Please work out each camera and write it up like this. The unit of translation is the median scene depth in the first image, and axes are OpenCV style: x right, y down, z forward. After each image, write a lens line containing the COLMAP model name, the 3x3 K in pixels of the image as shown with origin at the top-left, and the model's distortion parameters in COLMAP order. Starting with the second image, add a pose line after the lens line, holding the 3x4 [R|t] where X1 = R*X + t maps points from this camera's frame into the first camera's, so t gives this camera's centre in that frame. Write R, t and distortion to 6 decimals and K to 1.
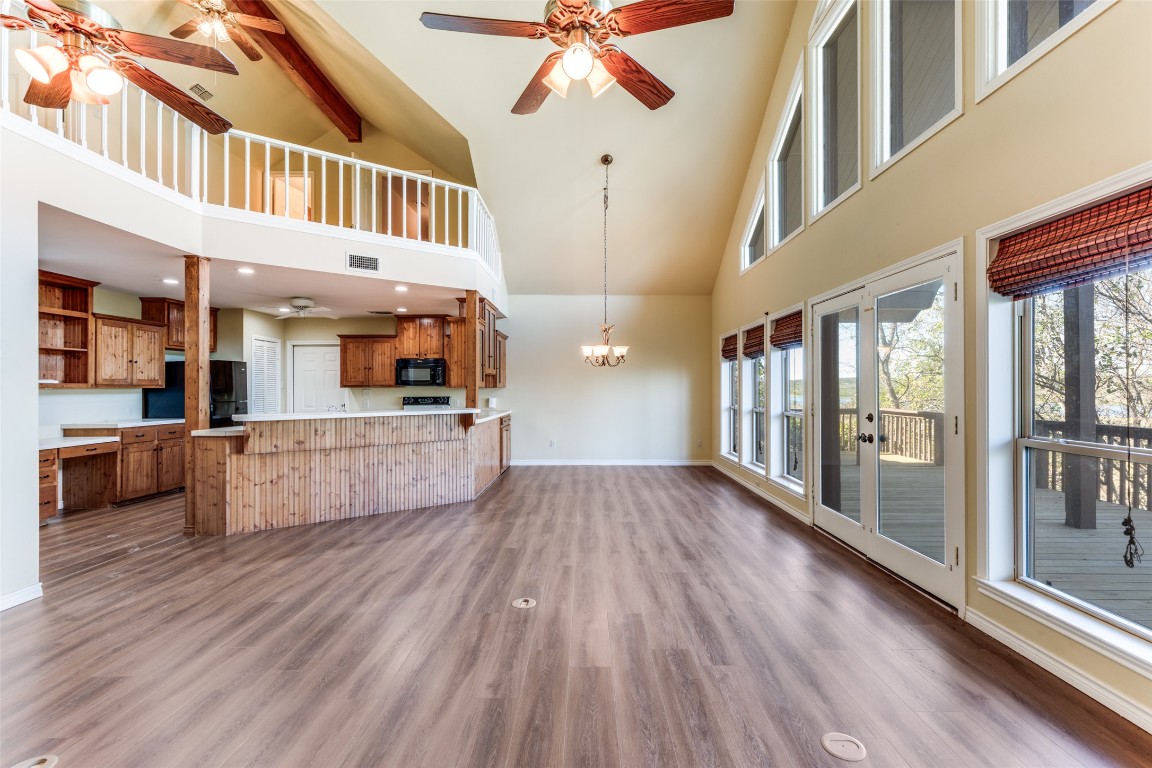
lens RADIAL K [[519.6, 0, 585.0], [0, 519.6, 382.1], [0, 0, 1]] dist [0.013446, -0.001123]
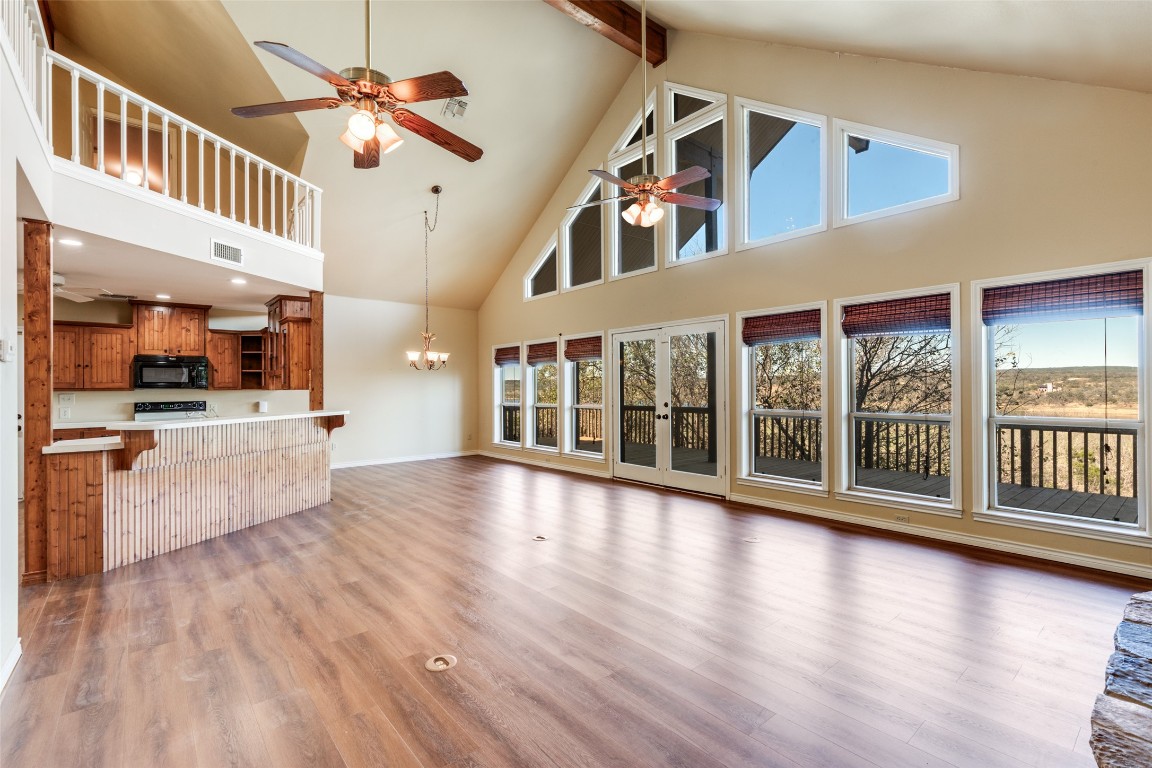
lens RADIAL K [[519.6, 0, 578.9], [0, 519.6, 386.7], [0, 0, 1]] dist [0.013446, -0.001123]
pose [[0.762146, -0.002521, 0.647400, -0.487950], [-0.000722, 0.999988, 0.004743, -0.000507], [-0.647405, -0.004082, 0.762136, -0.079987]]
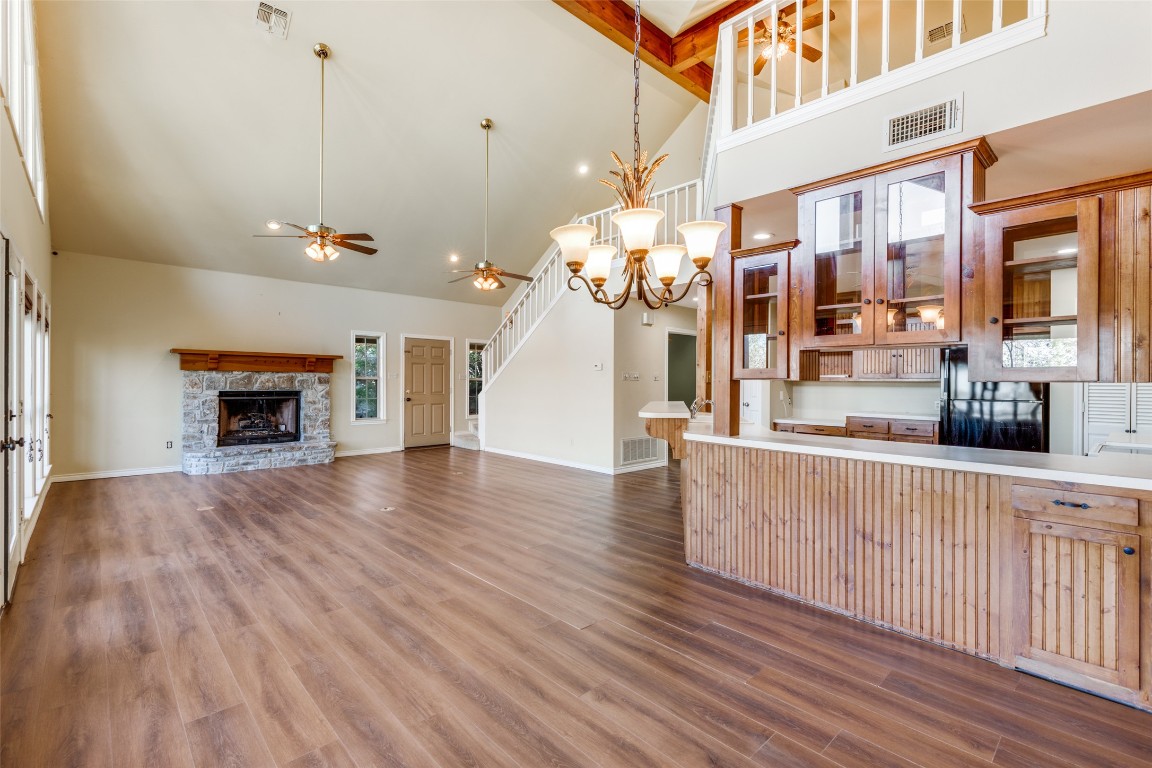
lens RADIAL K [[519.6, 0, 575.2], [0, 519.6, 381.9], [0, 0, 1]] dist [0.013446, -0.001123]
pose [[-0.730189, 0.000318, -0.683245, 0.290755], [0.003979, 0.999985, -0.003786, 0.015236], [0.683234, -0.005483, -0.730179, 1.322690]]
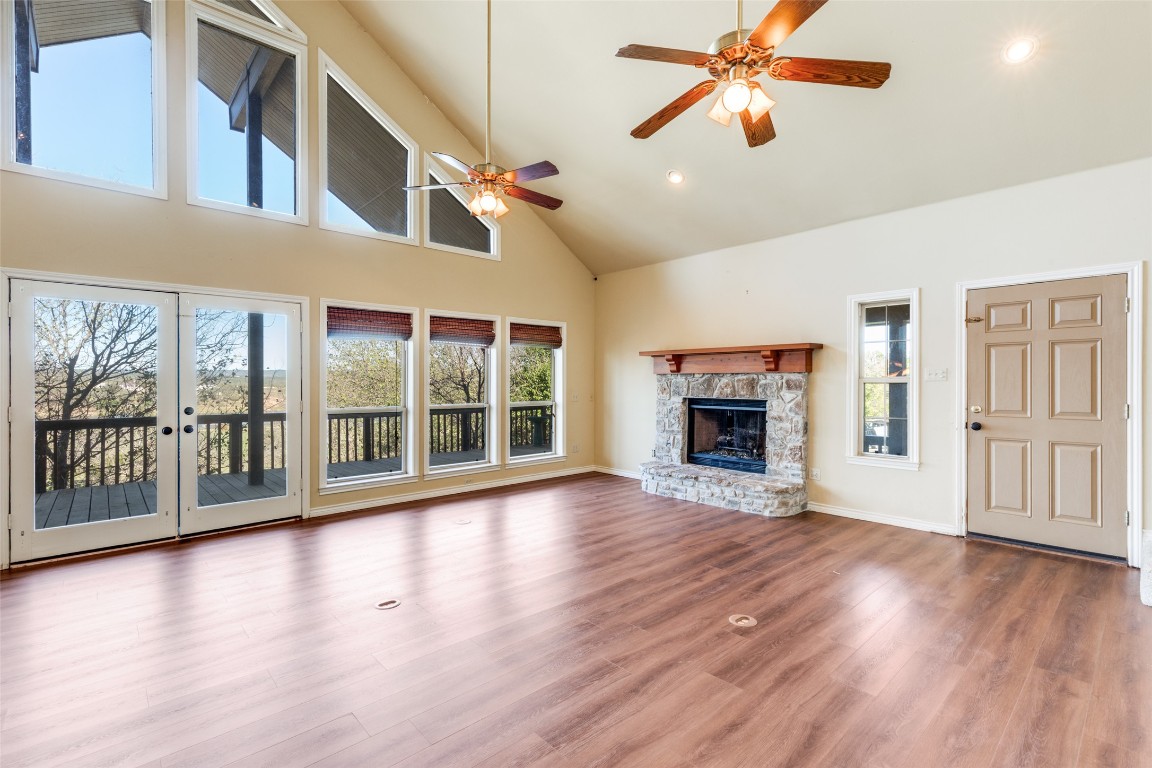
lens RADIAL K [[519.6, 0, 591.2], [0, 519.6, 390.2], [0, 0, 1]] dist [0.013446, -0.001123]
pose [[-0.685958, -0.006255, 0.727614, -0.551547], [-0.001935, 0.999975, 0.006772, 0.007449], [-0.727638, 0.003238, -0.685954, 0.708764]]
